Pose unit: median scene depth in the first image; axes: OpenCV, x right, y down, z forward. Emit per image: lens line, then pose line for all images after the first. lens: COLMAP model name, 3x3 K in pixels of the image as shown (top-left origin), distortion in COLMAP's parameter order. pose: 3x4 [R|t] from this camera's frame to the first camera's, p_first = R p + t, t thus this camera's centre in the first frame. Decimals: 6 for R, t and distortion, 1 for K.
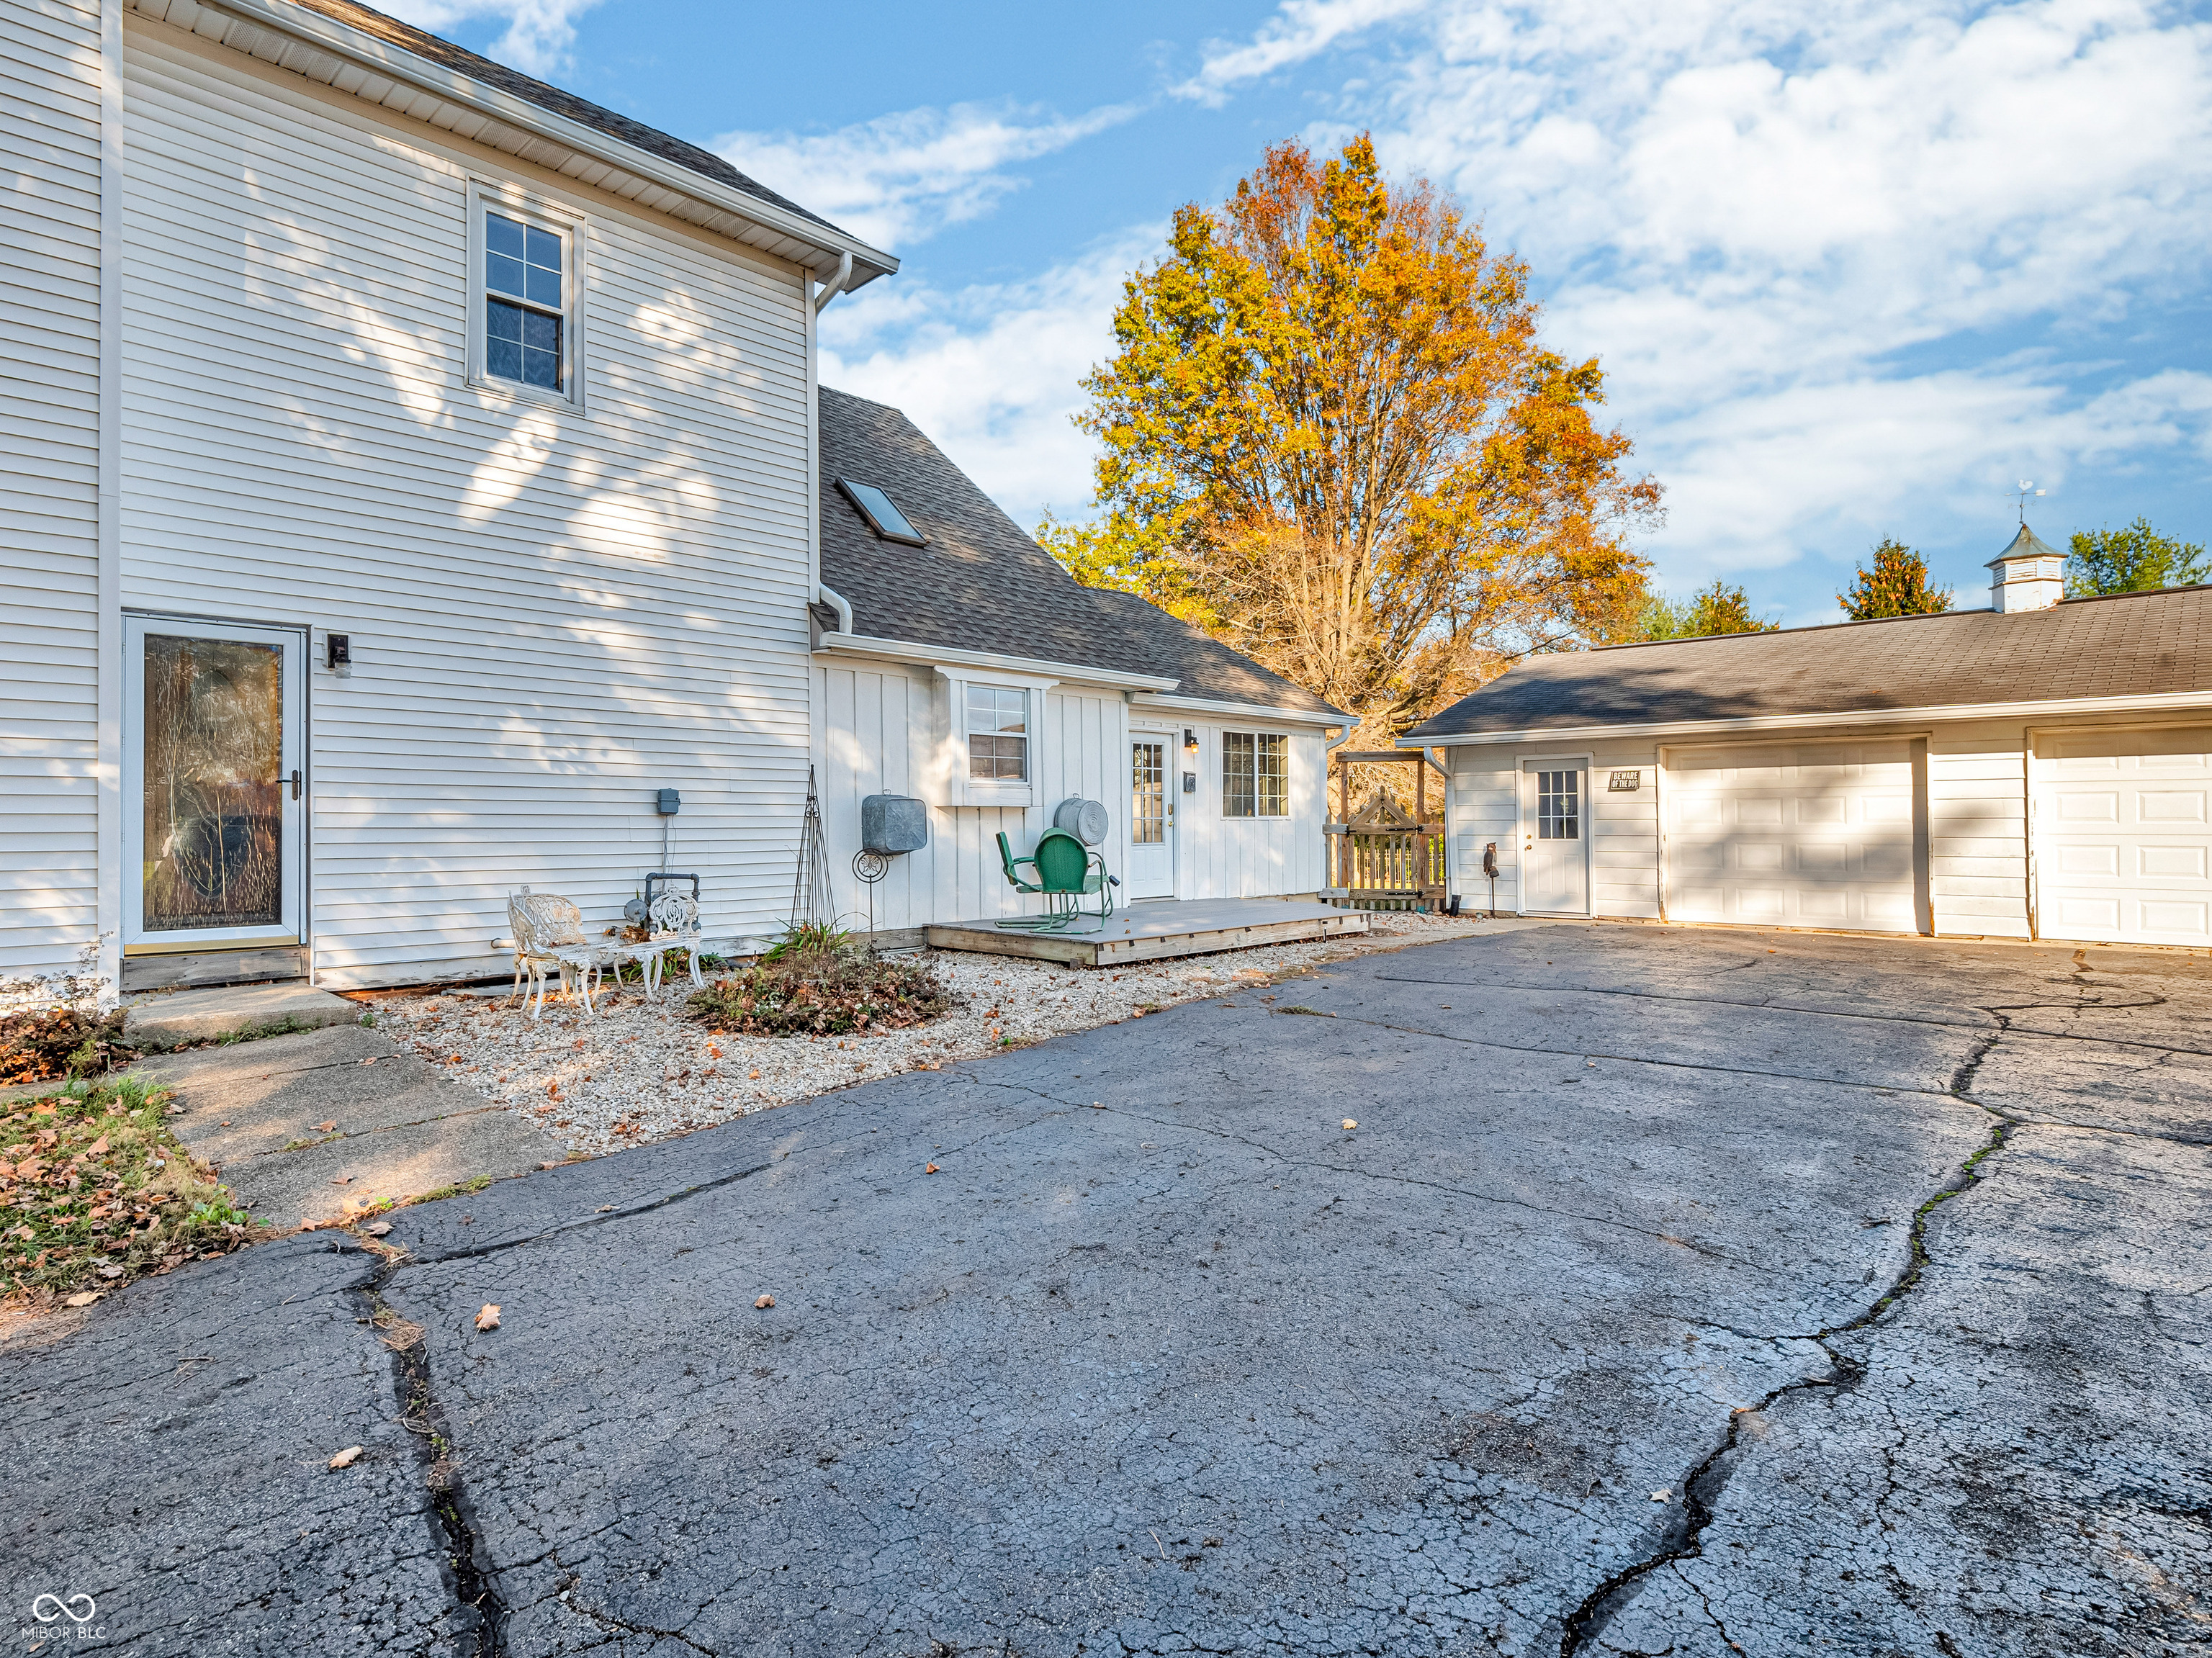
lens RADIAL K [[1197.9, 0, 1114.0], [0, 1197.9, 820.9], [0, 0, 1]] dist [-0.016595, 0.001750]
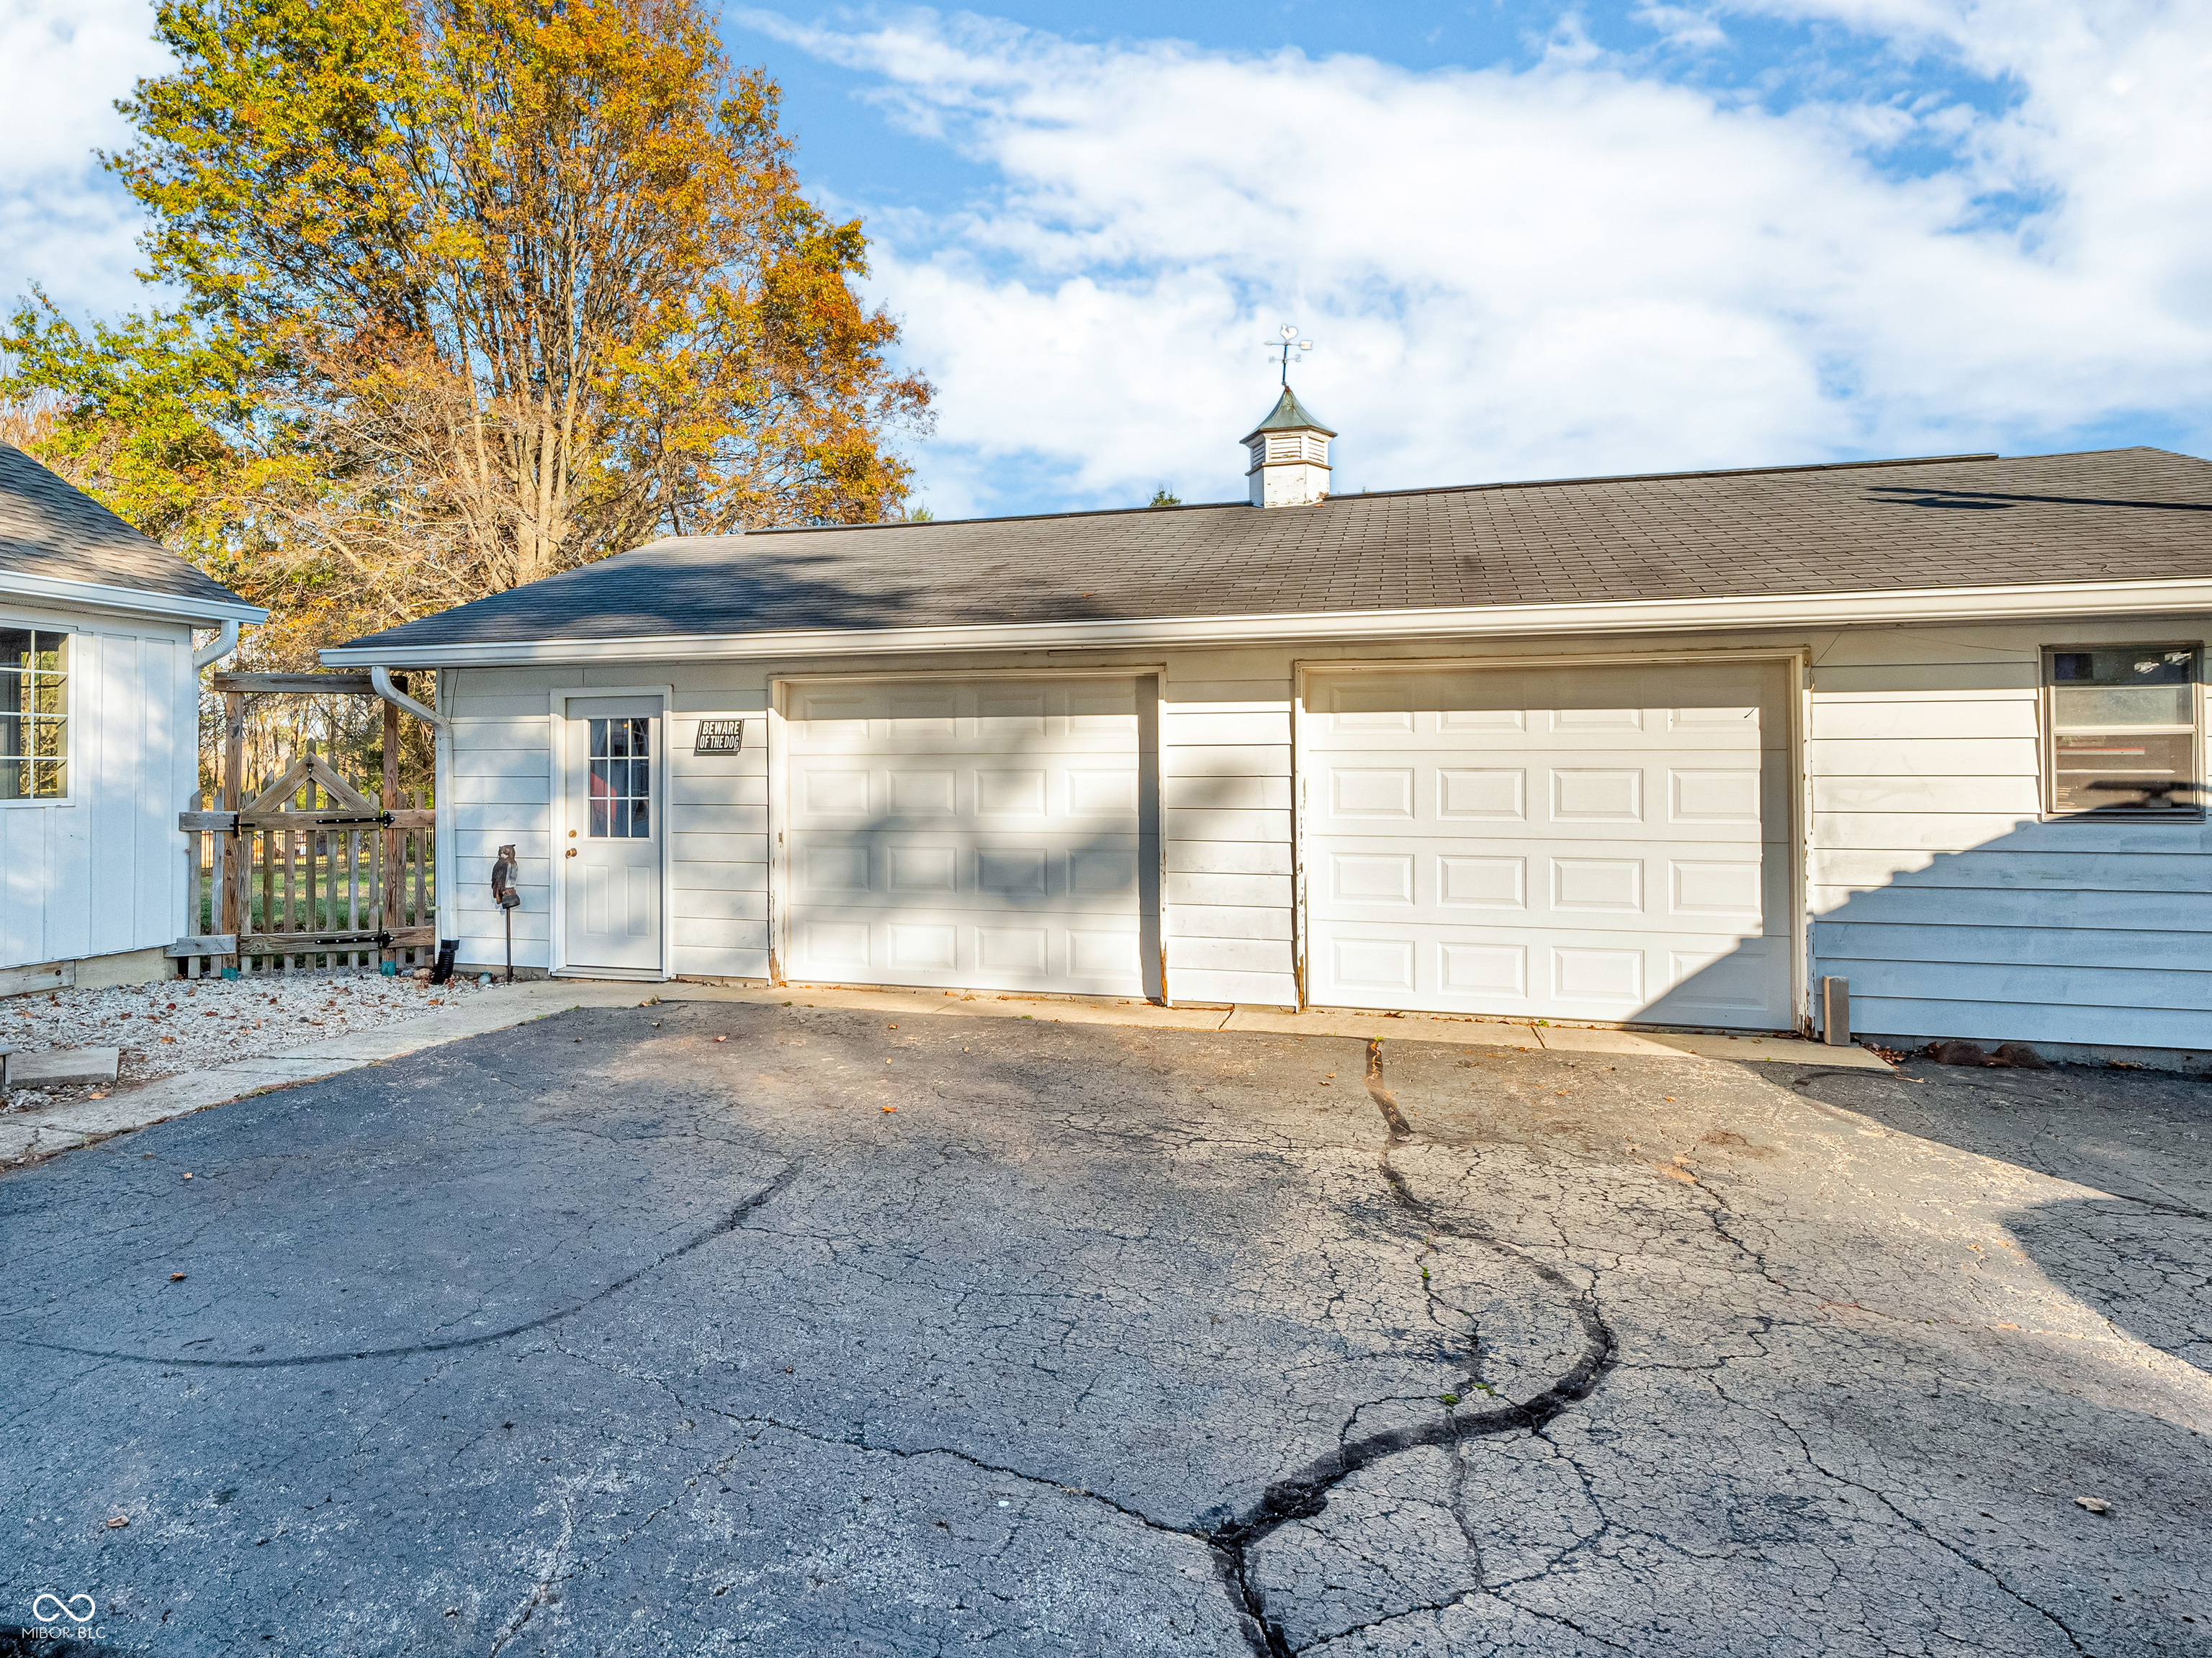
lens RADIAL K [[1197.9, 0, 1102.5], [0, 1197.9, 822.3], [0, 0, 1]] dist [-0.016595, 0.001750]
pose [[0.869261, -0.021087, 0.493903, 0.298823], [-0.001465, 0.998976, 0.045230, -0.018271], [-0.494351, -0.040040, 0.868340, 0.404721]]
